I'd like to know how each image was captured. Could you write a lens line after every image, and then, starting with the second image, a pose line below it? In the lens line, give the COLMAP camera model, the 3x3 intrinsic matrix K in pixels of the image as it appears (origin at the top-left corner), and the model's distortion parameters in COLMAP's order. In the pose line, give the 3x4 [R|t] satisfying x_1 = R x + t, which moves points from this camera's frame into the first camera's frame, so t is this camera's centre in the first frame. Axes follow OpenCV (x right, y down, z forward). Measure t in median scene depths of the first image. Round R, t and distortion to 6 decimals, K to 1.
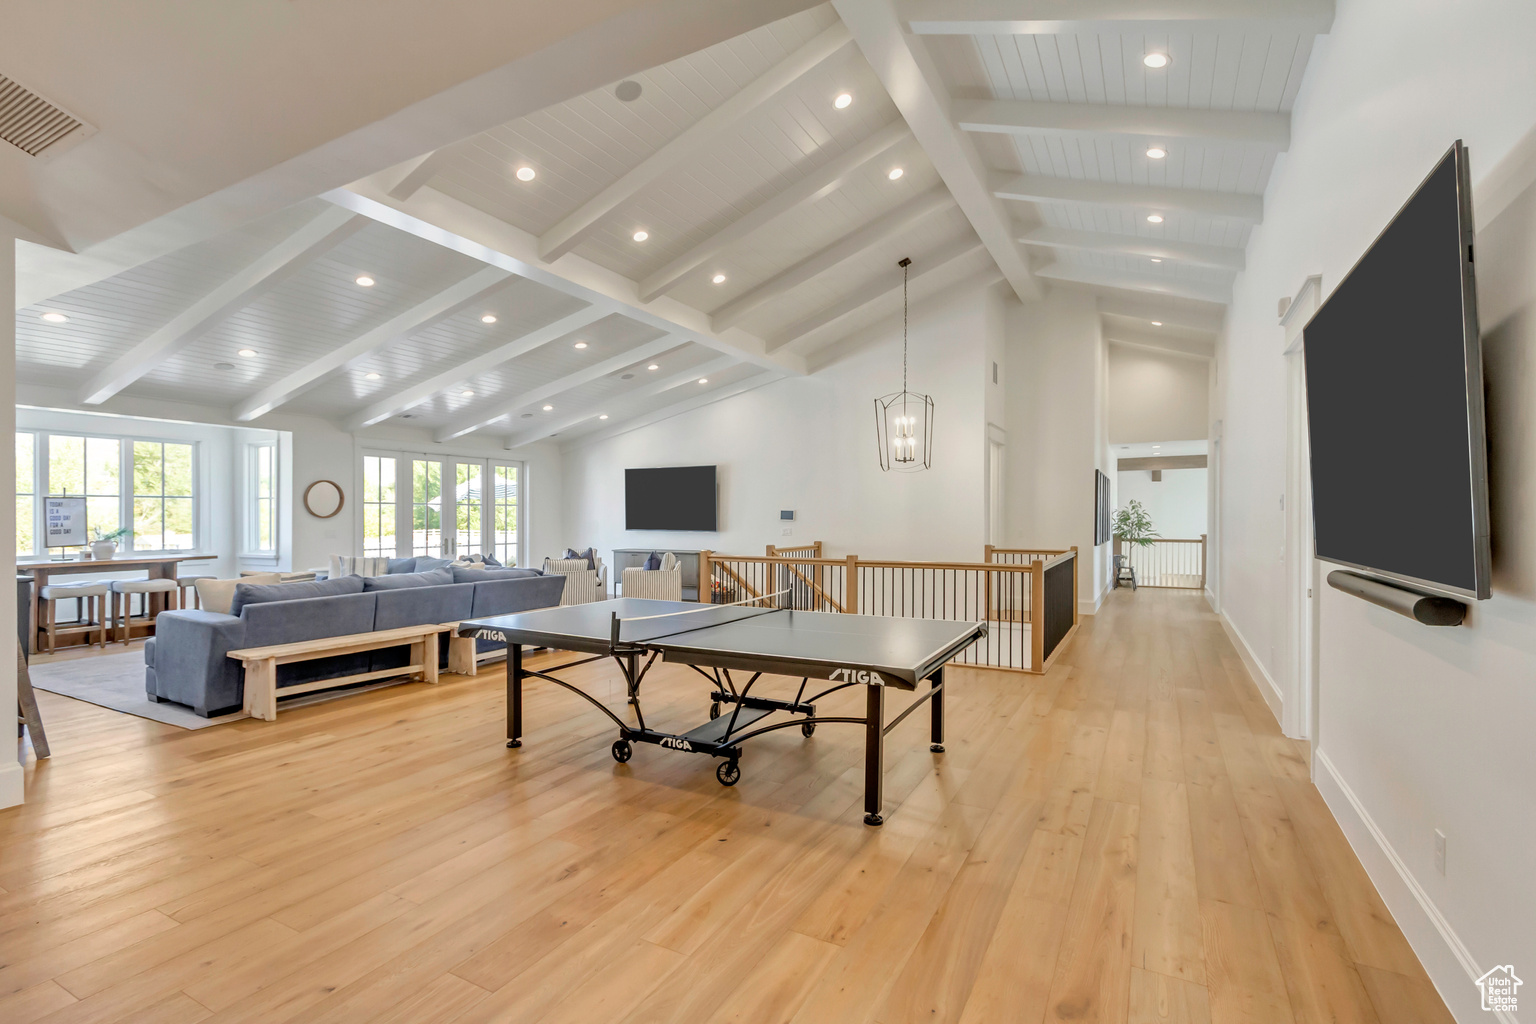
lens RADIAL K [[701.3, 0, 775.9], [0, 701.3, 518.3], [0, 0, 1]] dist [-0.014903, -0.000876]
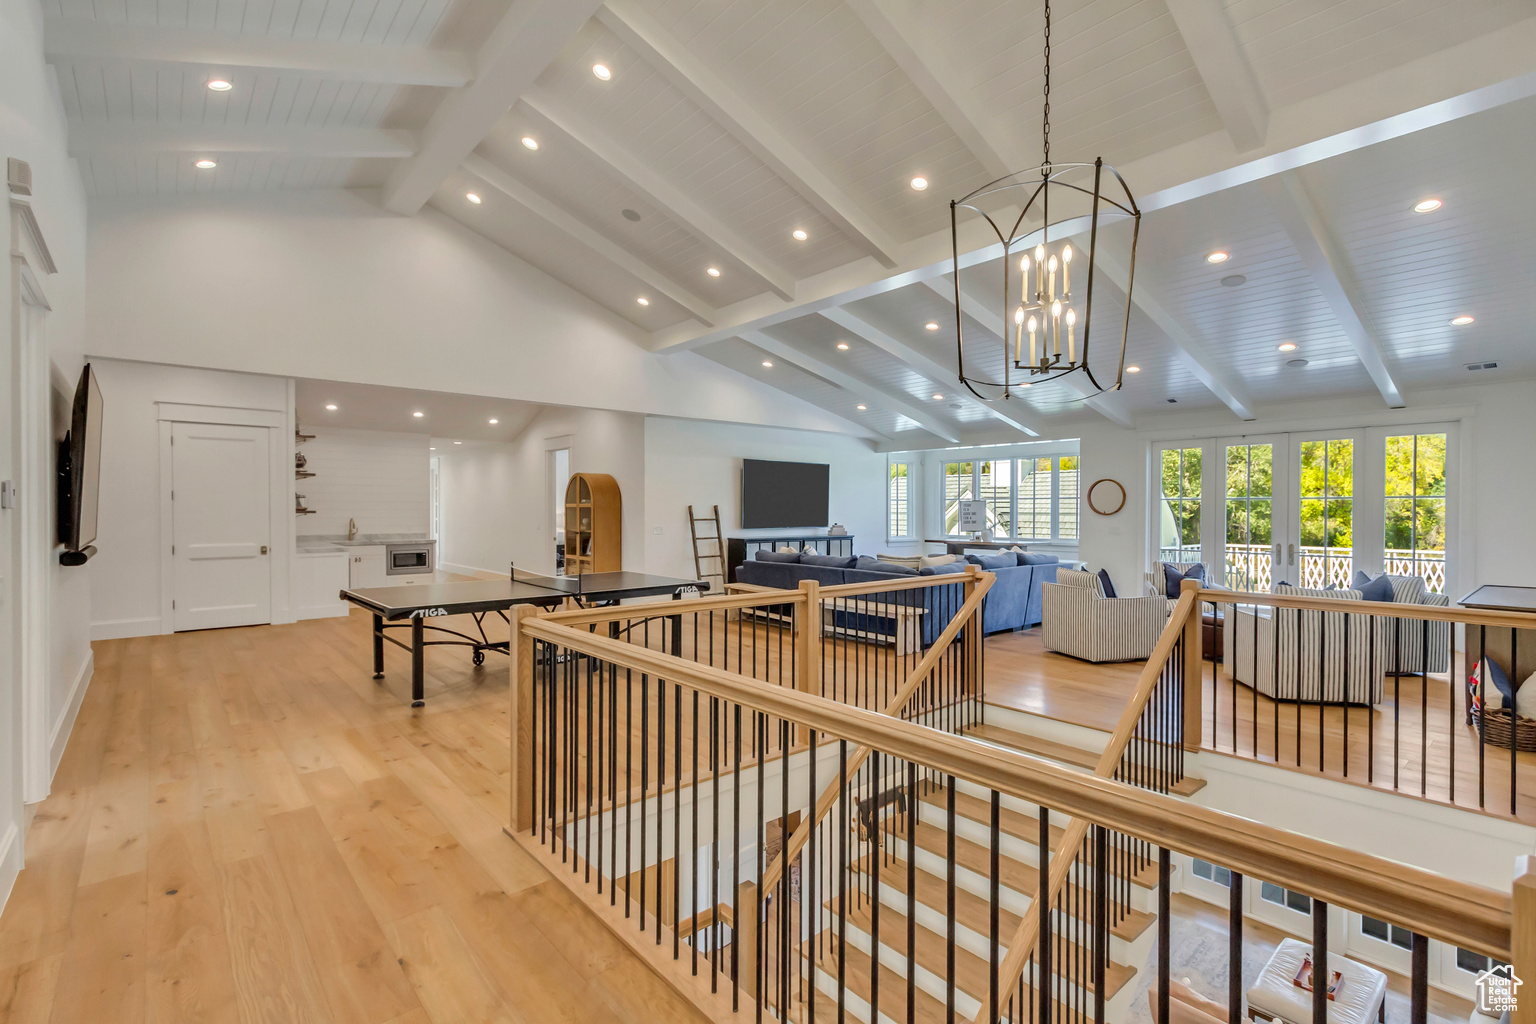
lens RADIAL K [[701.3, 0, 772.4], [0, 701.3, 511.6], [0, 0, 1]] dist [-0.014903, -0.000876]
pose [[-0.341834, 0.000828, -0.939760, 0.572181], [-0.004836, 0.999985, 0.002640, -0.008242], [0.939748, 0.005447, -0.341824, 0.978313]]
